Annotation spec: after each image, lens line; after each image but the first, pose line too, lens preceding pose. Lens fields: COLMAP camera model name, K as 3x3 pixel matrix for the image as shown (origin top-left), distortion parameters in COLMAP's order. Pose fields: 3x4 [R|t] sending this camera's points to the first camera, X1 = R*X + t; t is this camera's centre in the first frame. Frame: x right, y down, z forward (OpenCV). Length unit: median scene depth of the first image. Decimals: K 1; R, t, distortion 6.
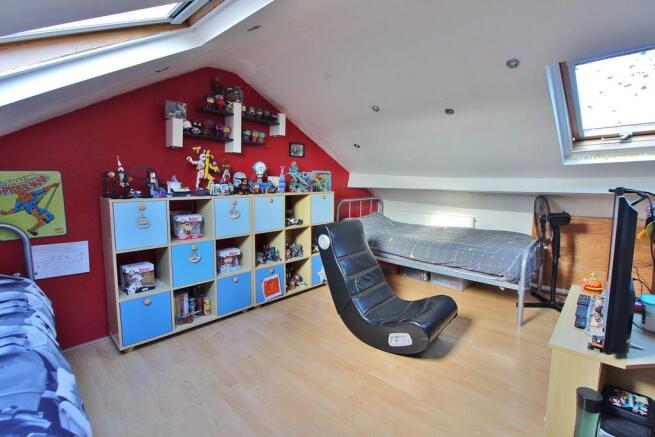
lens RADIAL K [[303.6, 0, 326.8], [0, 303.6, 213.7], [0, 0, 1]] dist [-0.004962, -0.001076]
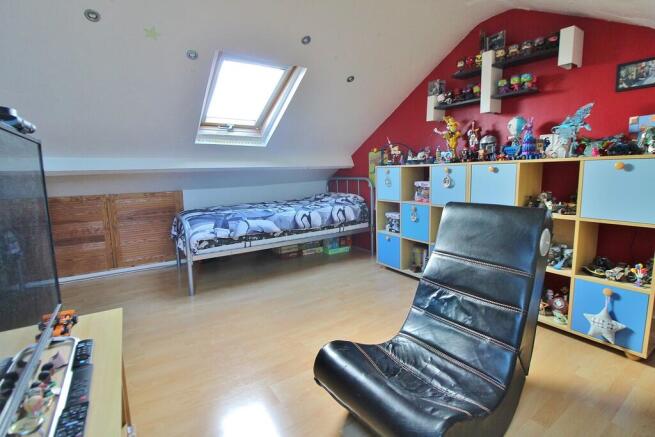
lens RADIAL K [[303.6, 0, 327.9], [0, 303.6, 217.6], [0, 0, 1]] dist [-0.004962, -0.001076]
pose [[-0.221768, 0.137093, -0.965414, 0.727659], [-0.097189, 0.982030, 0.161778, -0.009983], [0.970244, 0.129705, -0.204459, 0.874900]]
